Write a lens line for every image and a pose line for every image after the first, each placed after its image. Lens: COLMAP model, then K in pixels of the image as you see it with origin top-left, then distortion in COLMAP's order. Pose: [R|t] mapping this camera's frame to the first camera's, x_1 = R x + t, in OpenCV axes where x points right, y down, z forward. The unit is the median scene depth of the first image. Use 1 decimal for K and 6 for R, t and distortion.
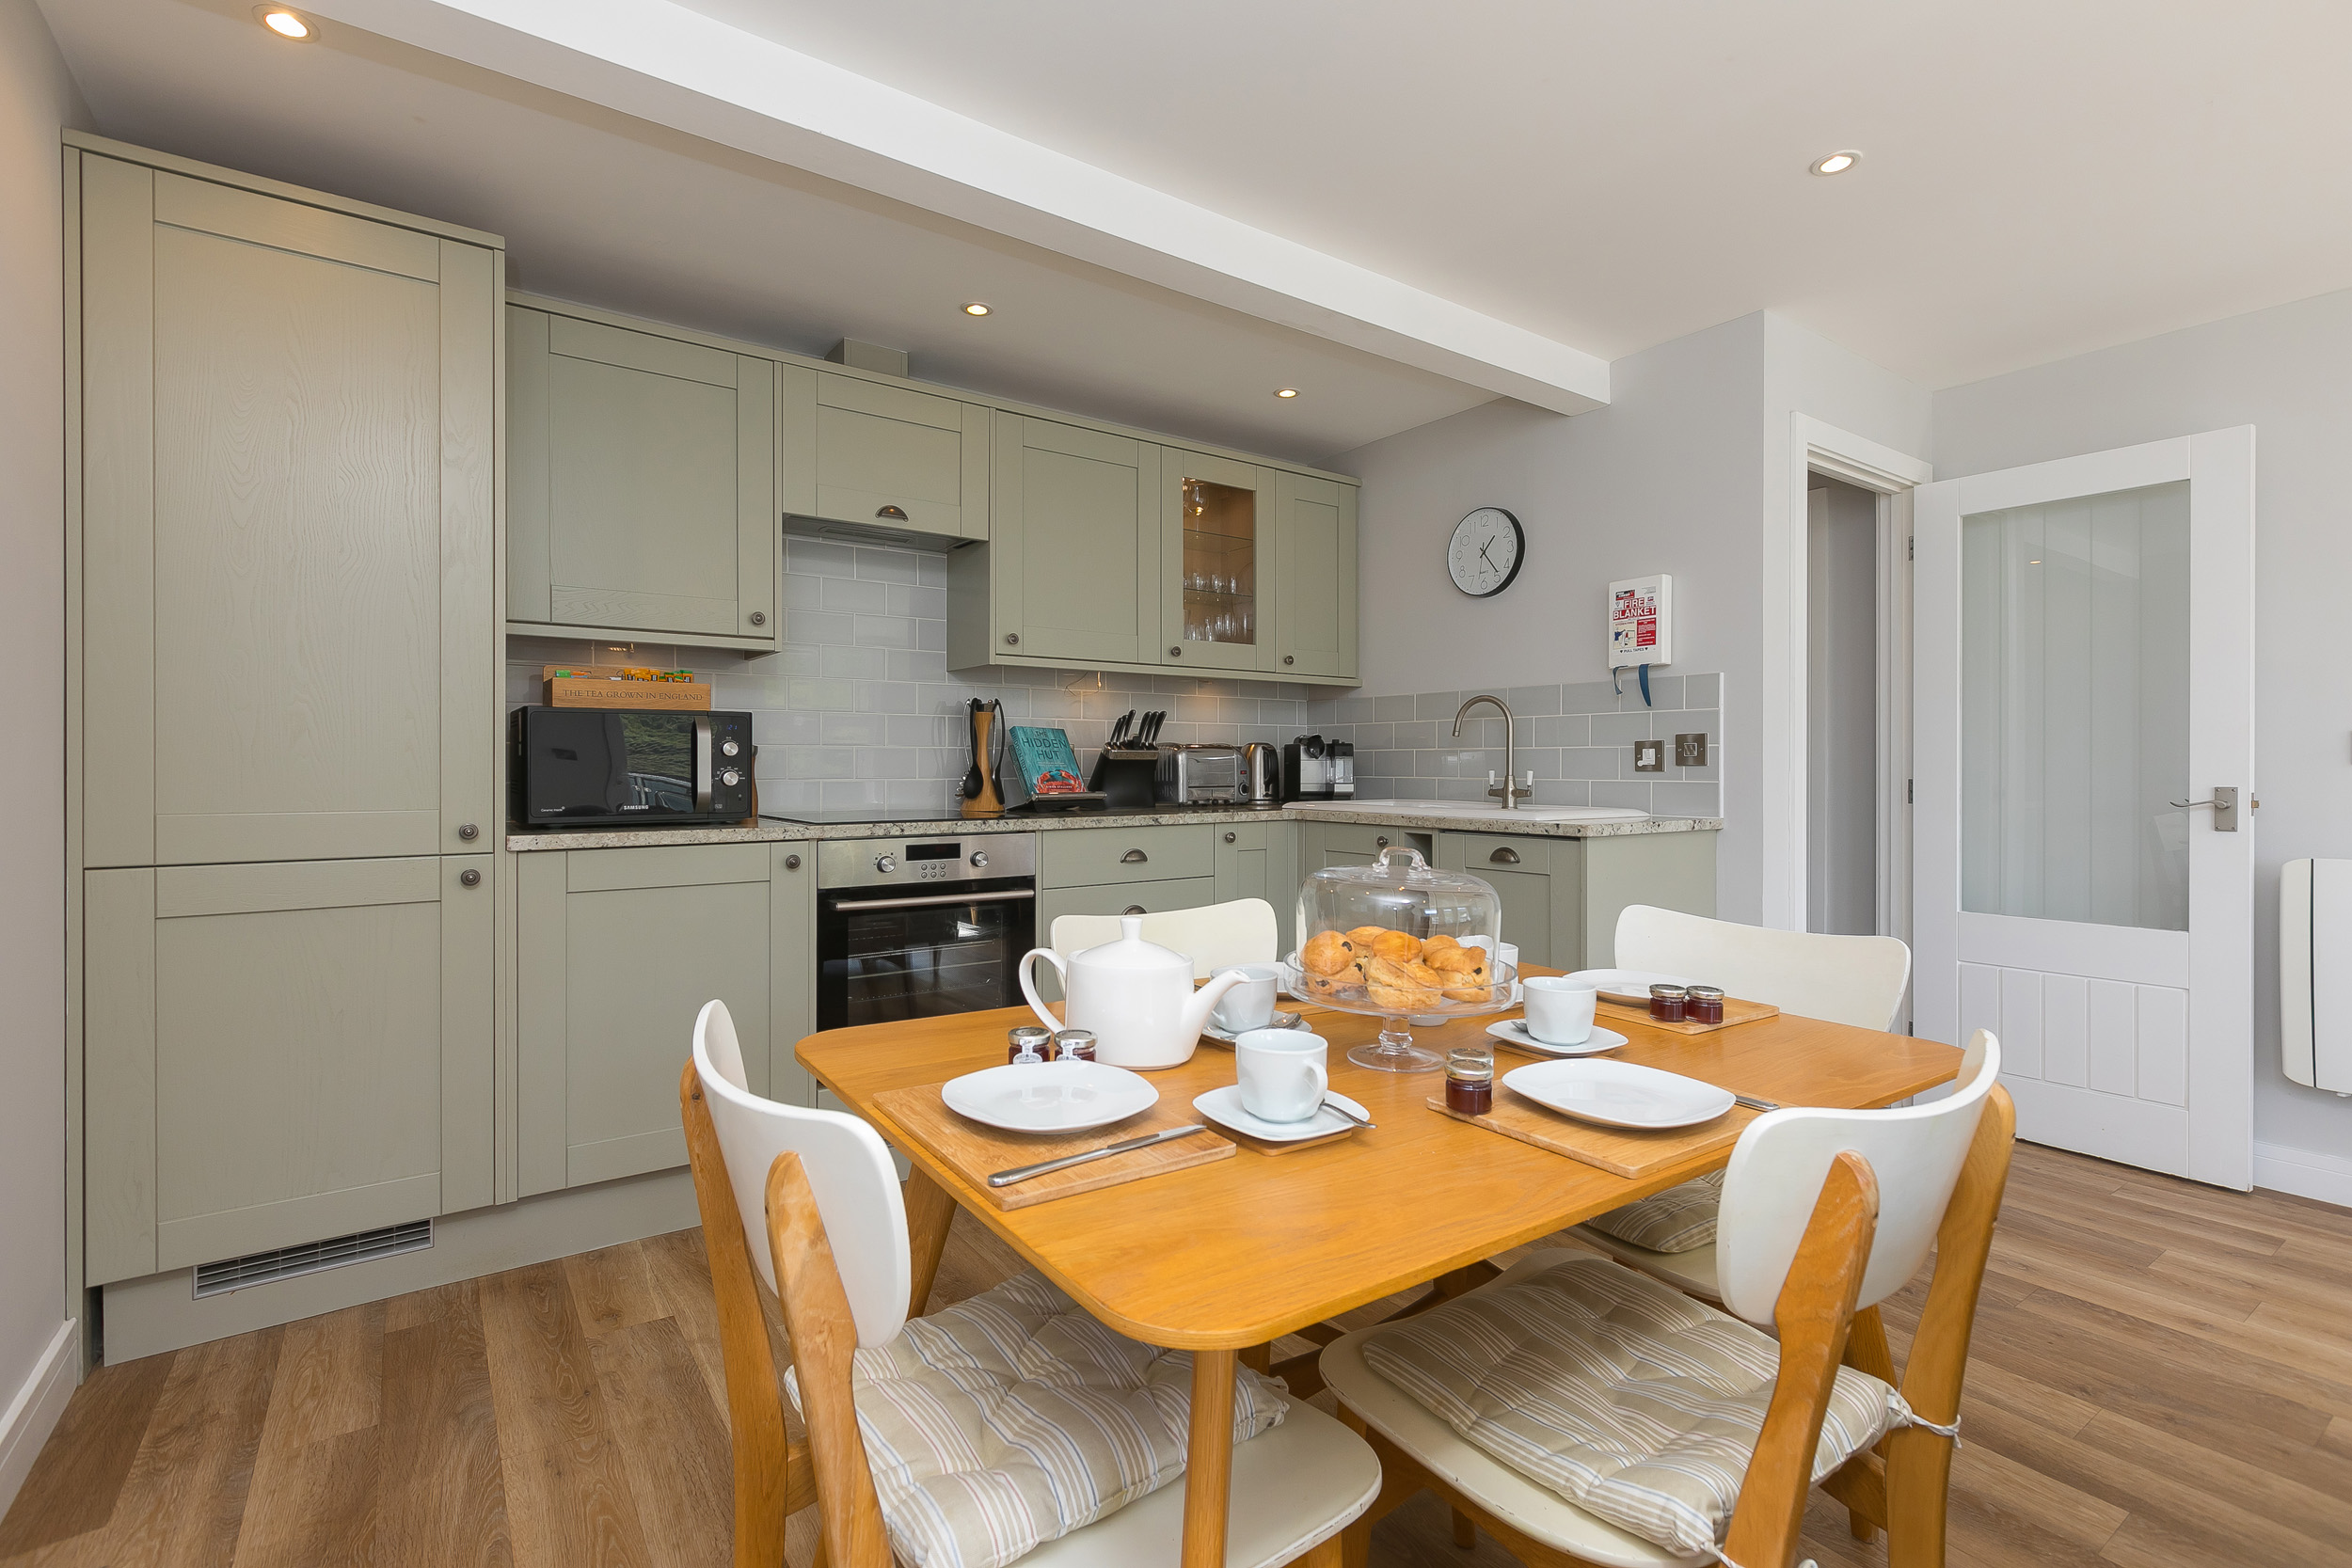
lens RADIAL K [[1068.1, 0, 1182.1], [0, 1068.1, 775.9], [0, 0, 1]] dist [0.006907, -0.000708]
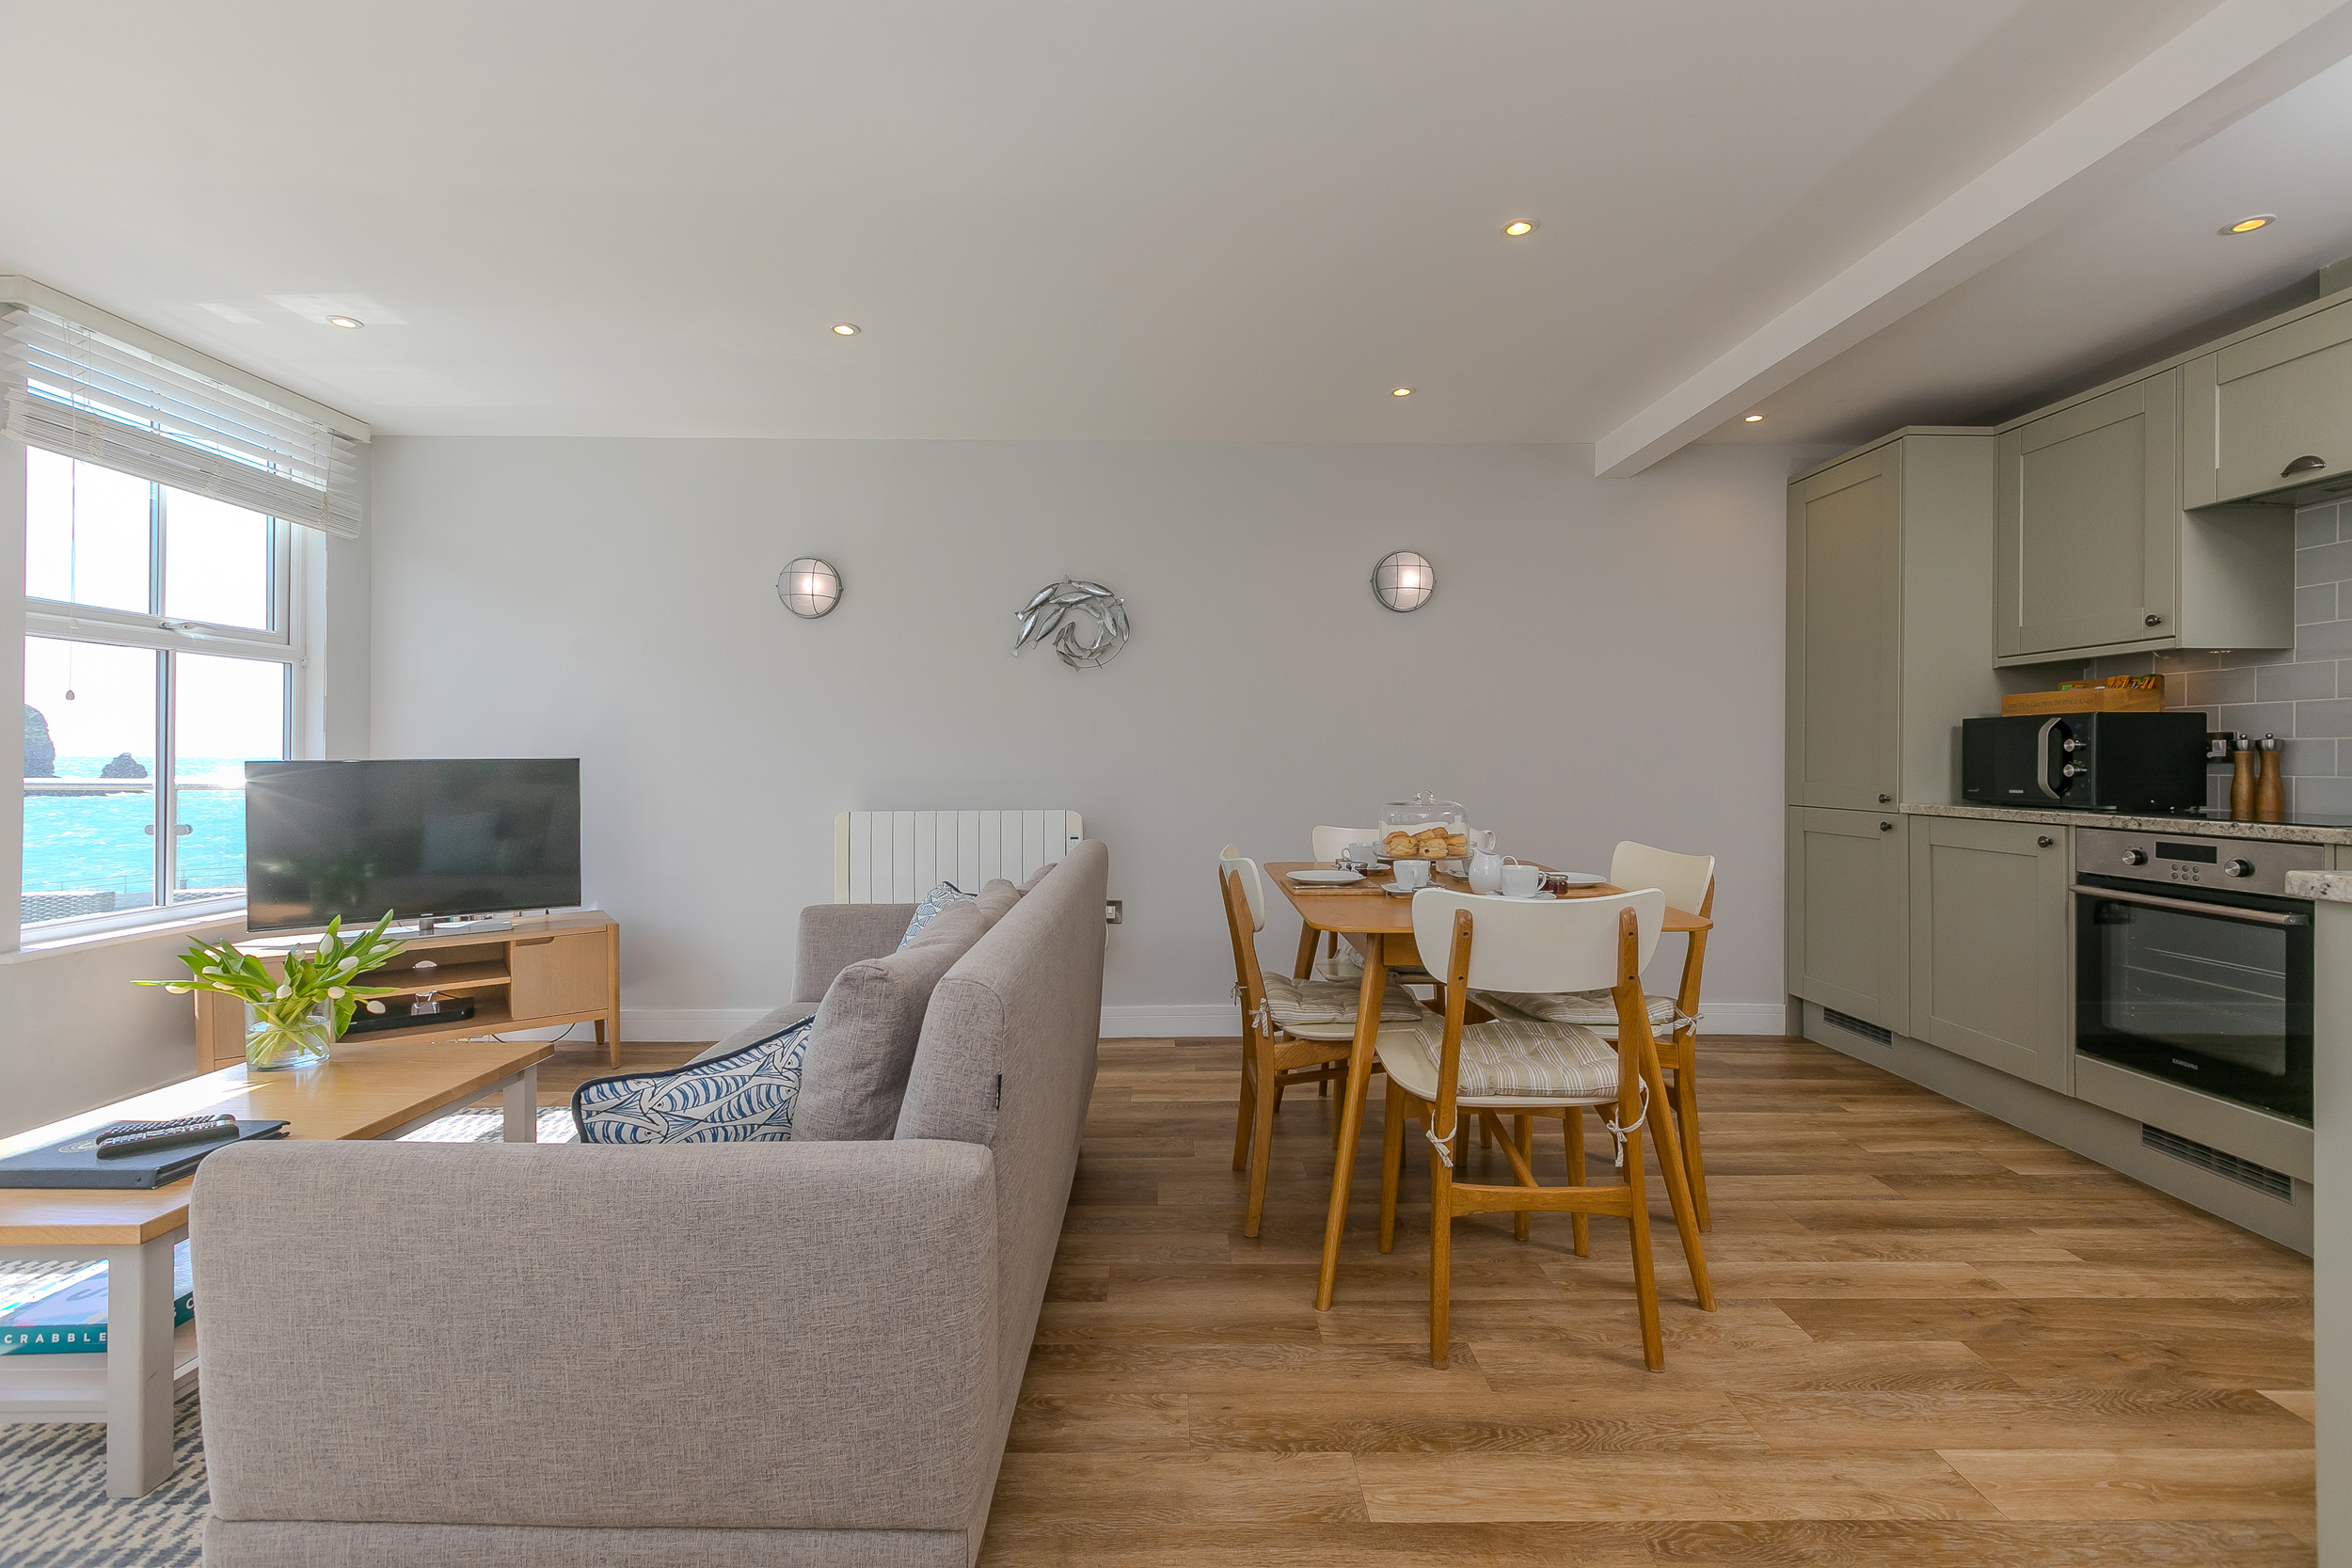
lens RADIAL K [[1068.1, 0, 1165.4], [0, 1068.1, 755.5], [0, 0, 1]] dist [0.006907, -0.000708]
pose [[-0.571406, -0.006980, -0.820638, 0.988394], [-0.016610, 0.999857, 0.003060, -0.000737], [0.820500, 0.015379, -0.571440, 0.770570]]
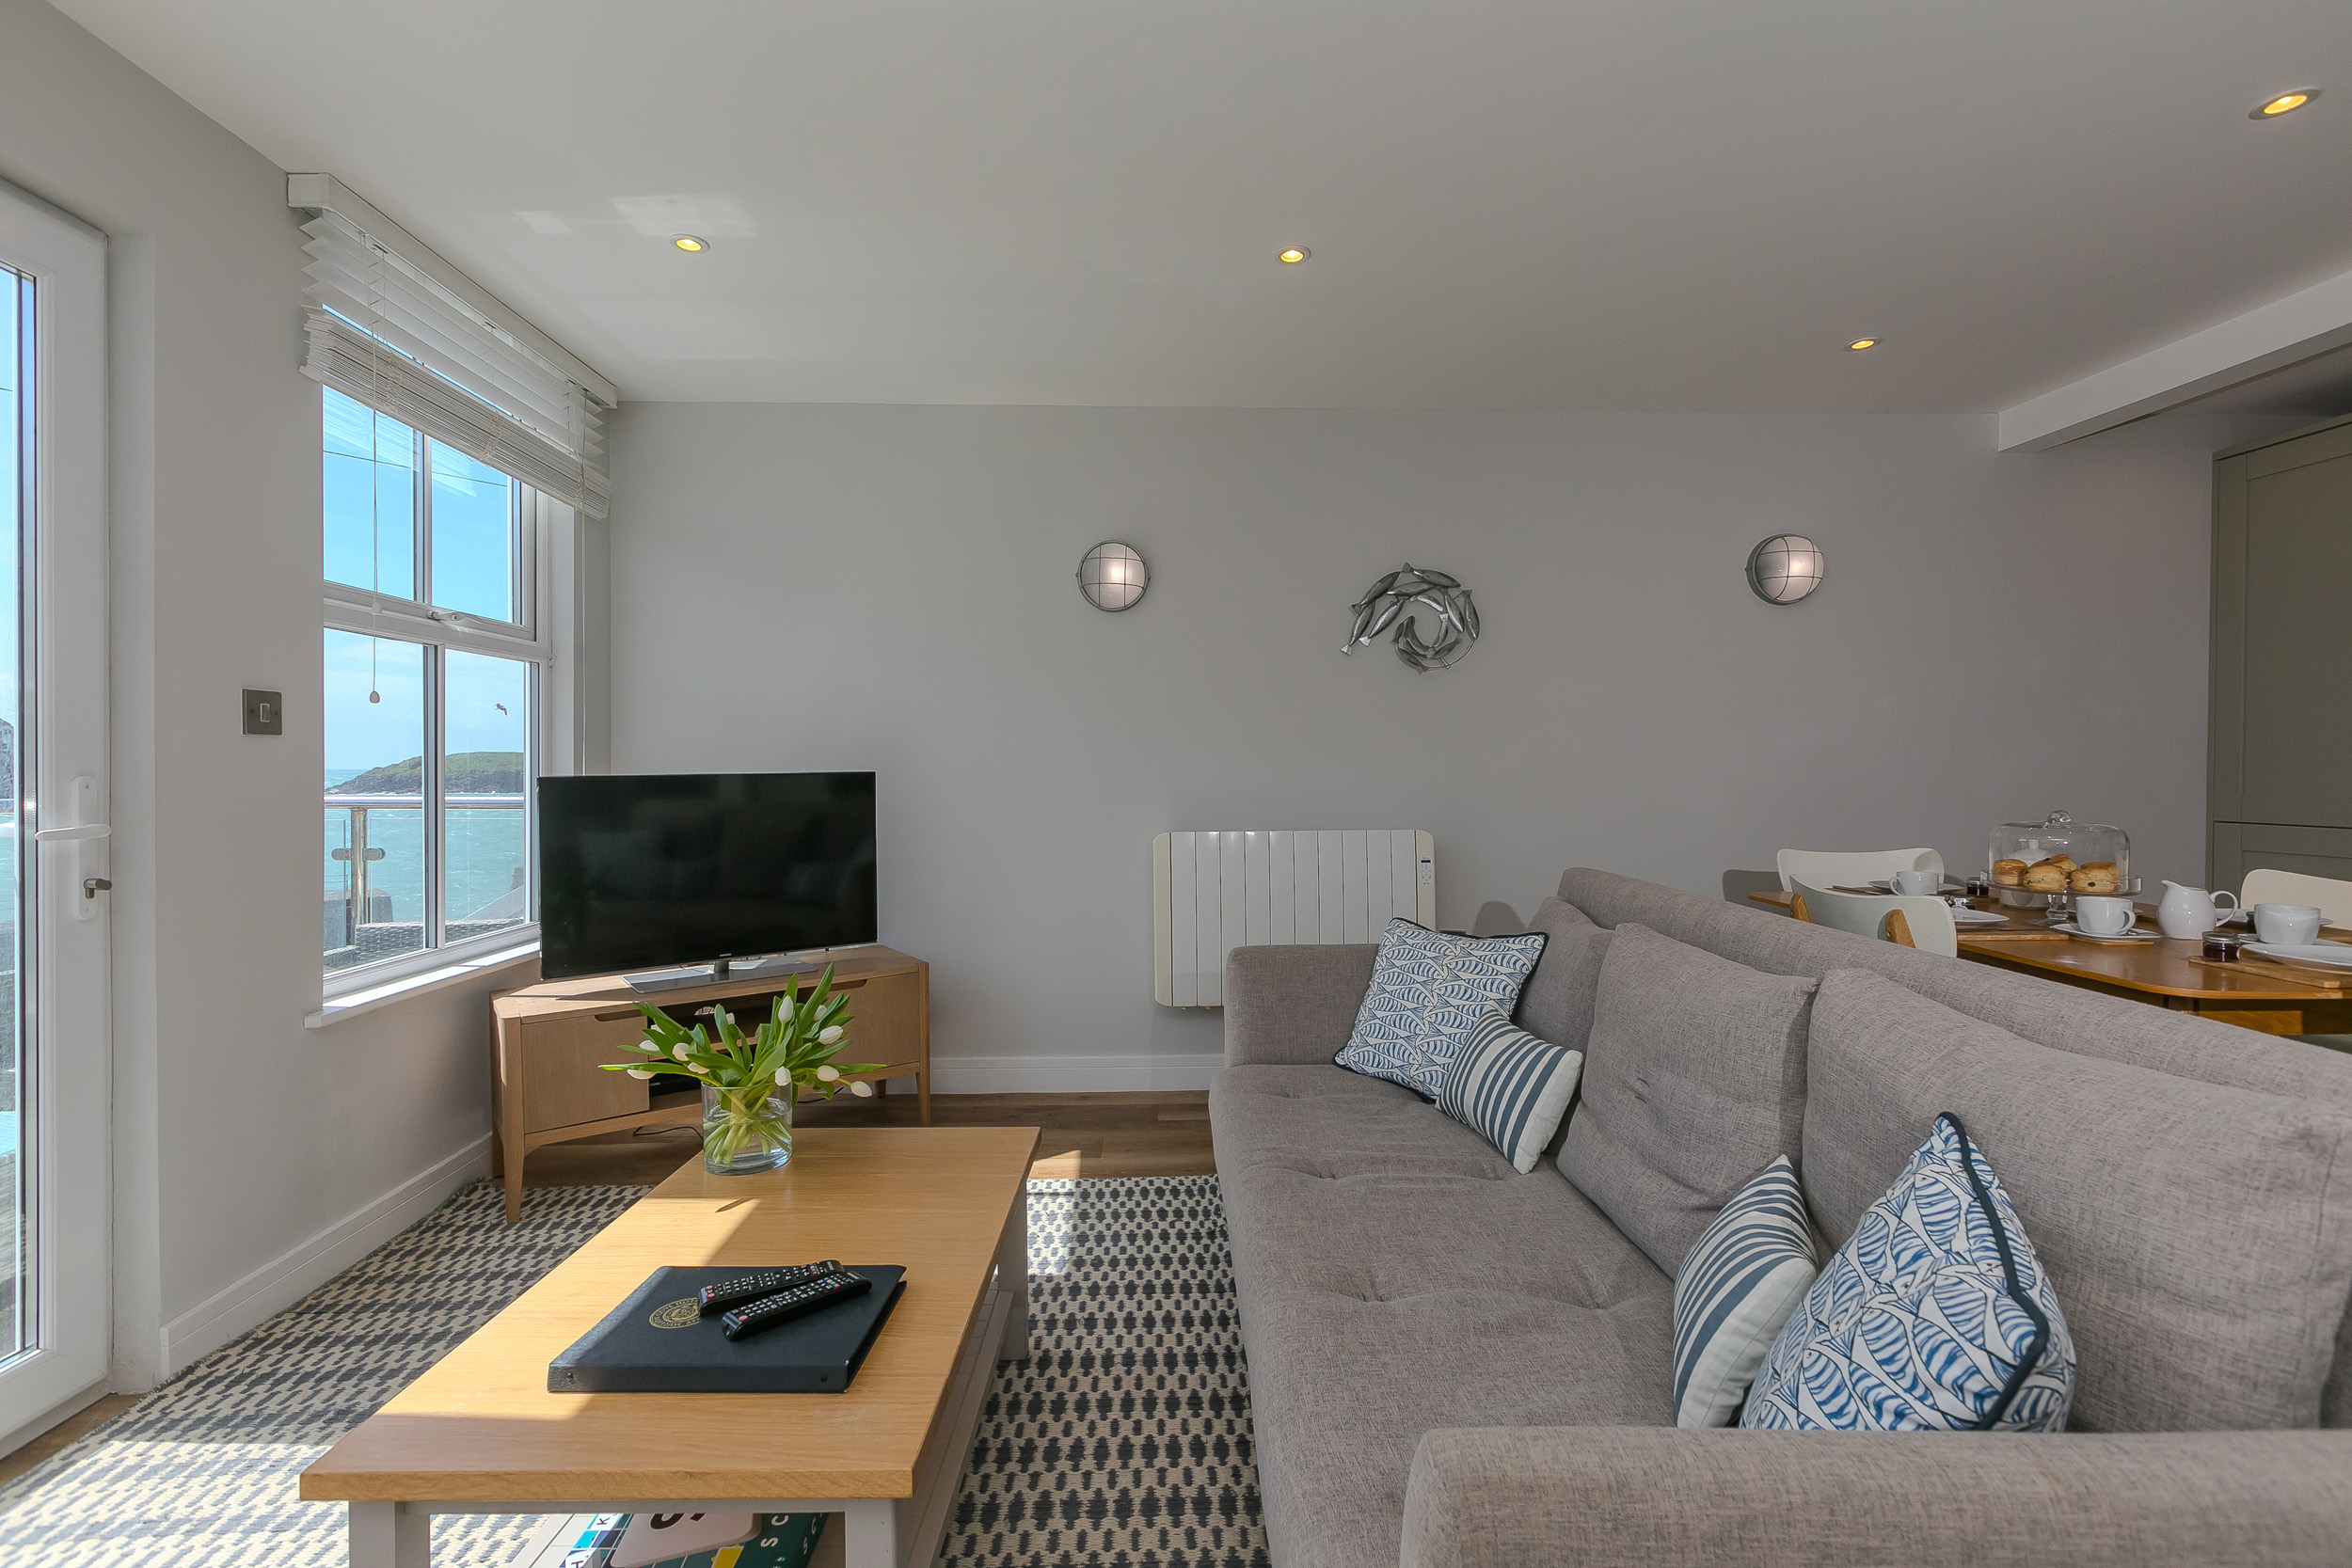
lens RADIAL K [[1068.1, 0, 1161.8], [0, 1068.1, 781.0], [0, 0, 1]] dist [0.006907, -0.000708]
pose [[-0.556845, 0.006601, -0.830590, 1.095445], [-0.015339, 0.999716, 0.018229, 0.002956], [0.830475, 0.022891, -0.556586, 0.312678]]
